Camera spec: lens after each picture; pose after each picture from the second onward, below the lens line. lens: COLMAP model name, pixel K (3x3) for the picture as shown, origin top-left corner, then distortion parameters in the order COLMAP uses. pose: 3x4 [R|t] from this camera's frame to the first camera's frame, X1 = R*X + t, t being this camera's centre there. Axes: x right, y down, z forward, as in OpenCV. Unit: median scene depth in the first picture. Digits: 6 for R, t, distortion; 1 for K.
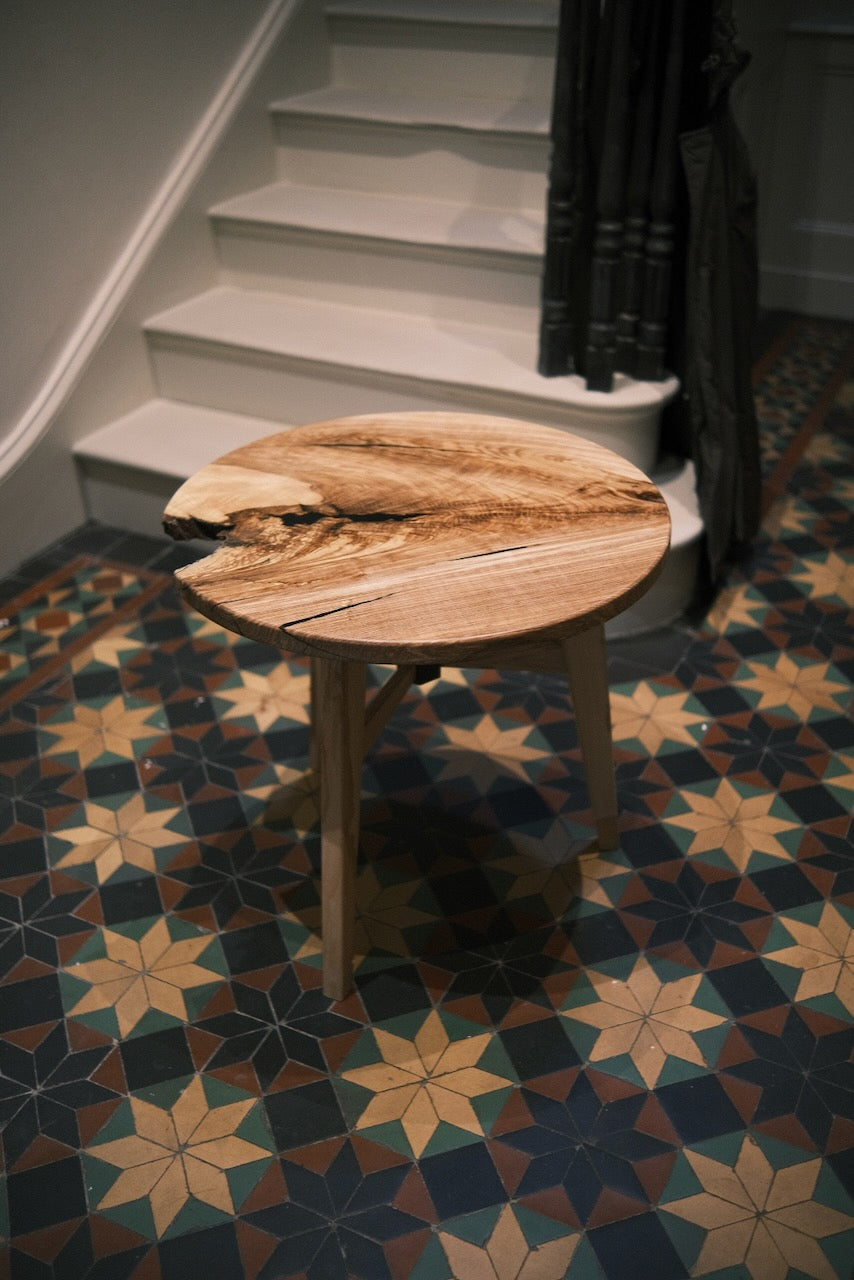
lens RADIAL K [[1317.6, 0, 427.0], [0, 1317.6, 640.0], [0, 0, 1]] dist [-0.028490, -0.010349]
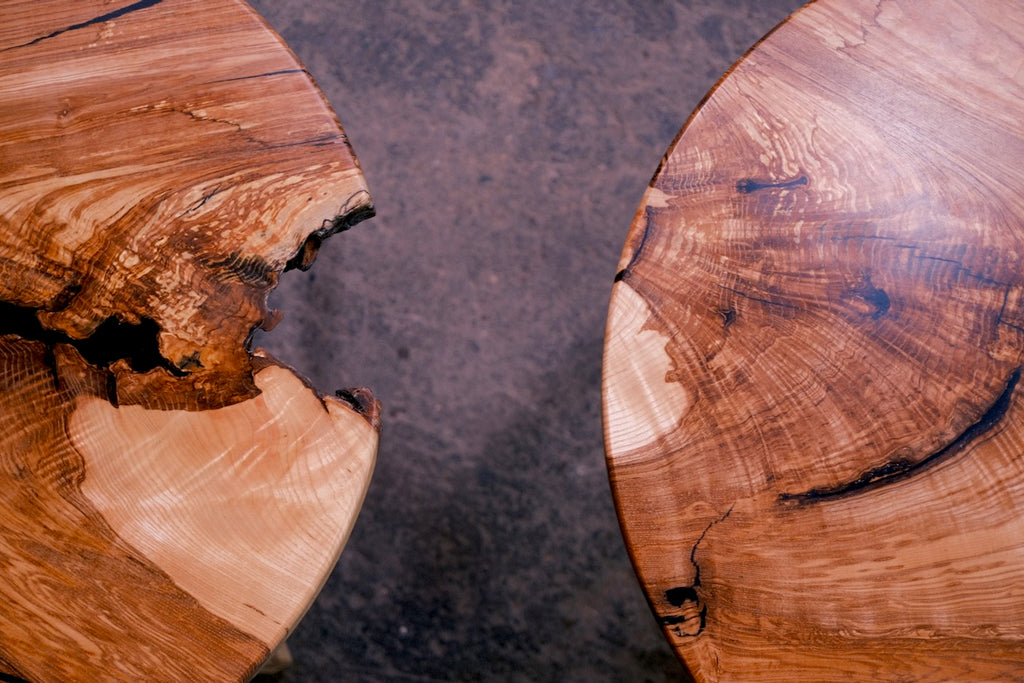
lens RADIAL K [[1054.1, 0, 512.0], [0, 1054.1, 341.5], [0, 0, 1]] dist [-0.028490, -0.010349]
pose [[-0.978729, -0.189283, 0.079132, -0.280814], [0.150755, -0.401925, 0.903177, -0.448905], [-0.139151, 0.895895, 0.421911, 0.793996]]
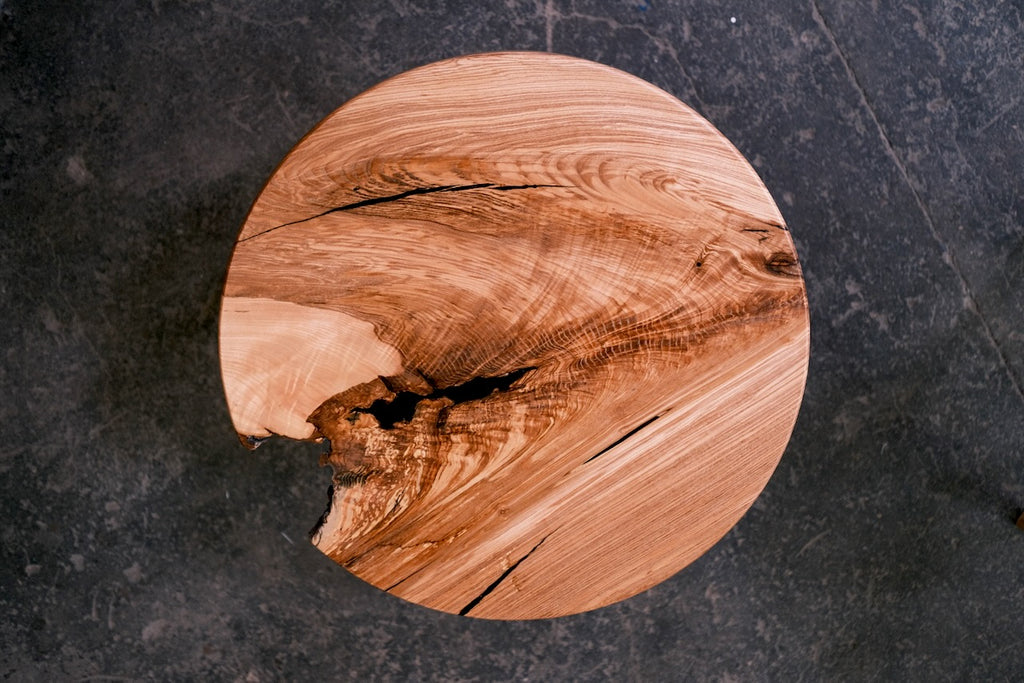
lens RADIAL K [[1054.1, 0, 512.0], [0, 1054.1, 341.5], [0, 0, 1]] dist [-0.028490, -0.010349]
pose [[0.964573, -0.260014, -0.044636, 0.022448], [0.120006, 0.281768, 0.951948, -0.759294], [-0.234943, -0.923580, 0.302989, 0.806894]]
